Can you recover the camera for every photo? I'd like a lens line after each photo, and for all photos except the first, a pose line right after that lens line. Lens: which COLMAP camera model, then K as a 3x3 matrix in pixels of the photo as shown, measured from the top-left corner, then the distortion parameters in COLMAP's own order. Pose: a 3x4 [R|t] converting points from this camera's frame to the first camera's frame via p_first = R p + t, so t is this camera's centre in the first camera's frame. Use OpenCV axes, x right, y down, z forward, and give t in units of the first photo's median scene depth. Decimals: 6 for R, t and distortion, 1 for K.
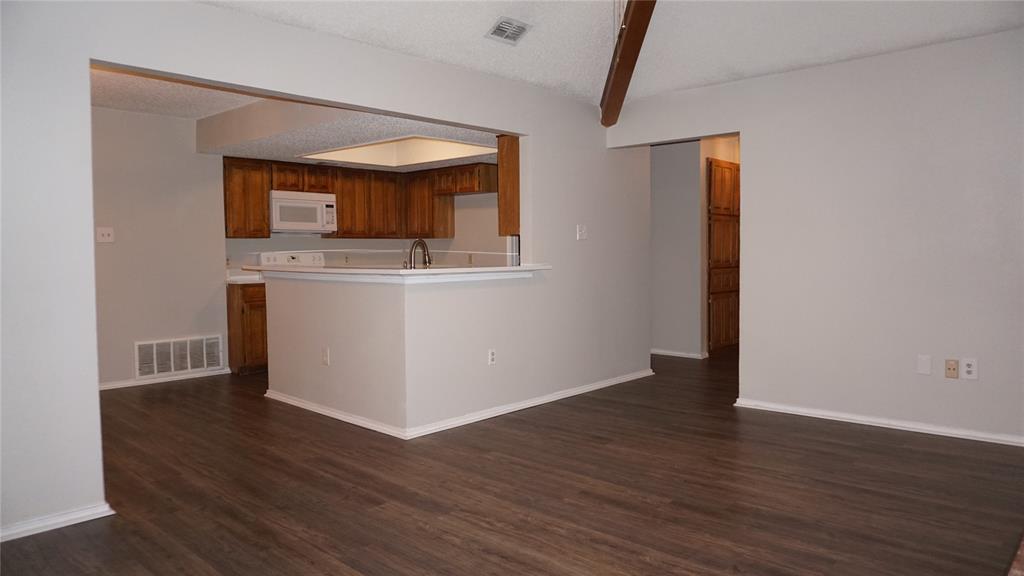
lens RADIAL K [[680.7, 0, 511.7], [0, 680.7, 287.9], [0, 0, 1]] dist [-0.043711, 0.016902]
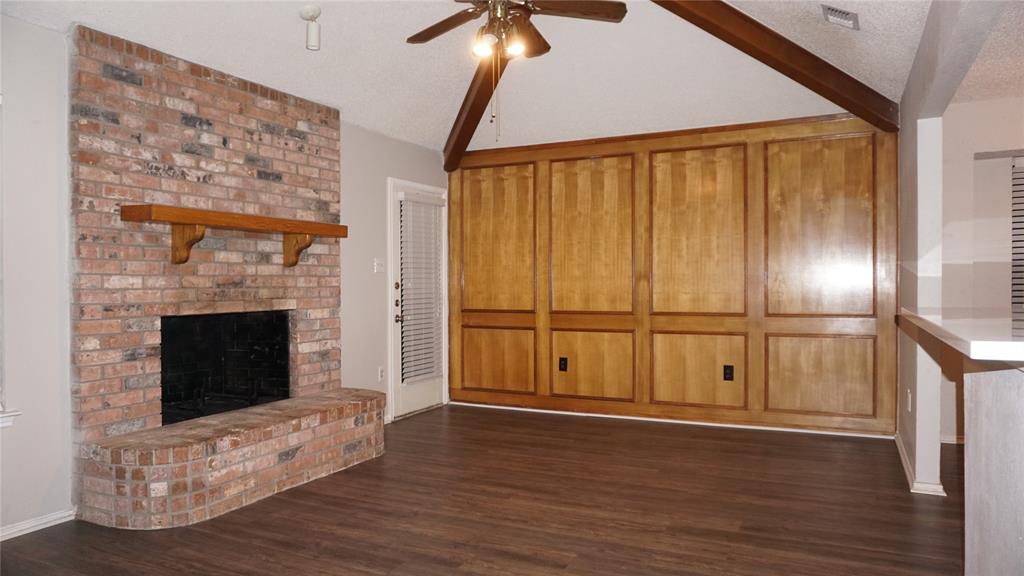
lens RADIAL K [[680.7, 0, 511.7], [0, 680.7, 286.4], [0, 0, 1]] dist [-0.043711, 0.016902]
pose [[-0.956574, 0.021092, -0.290726, 0.437047], [0.005099, 0.998437, 0.055661, -0.102425], [0.291446, 0.051761, -0.955186, 1.916320]]
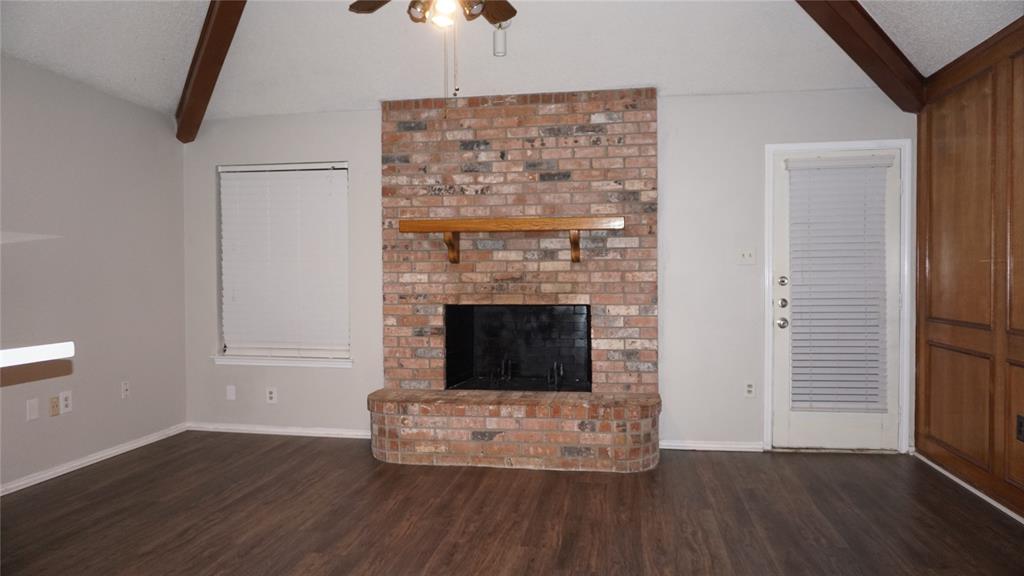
lens RADIAL K [[680.7, 0, 513.5], [0, 680.7, 285.4], [0, 0, 1]] dist [-0.043711, 0.016902]
pose [[-0.556871, 0.007232, 0.830568, -0.709382], [0.053640, 0.998188, 0.027272, -0.062434], [-0.828865, 0.059738, -0.556249, 1.315304]]
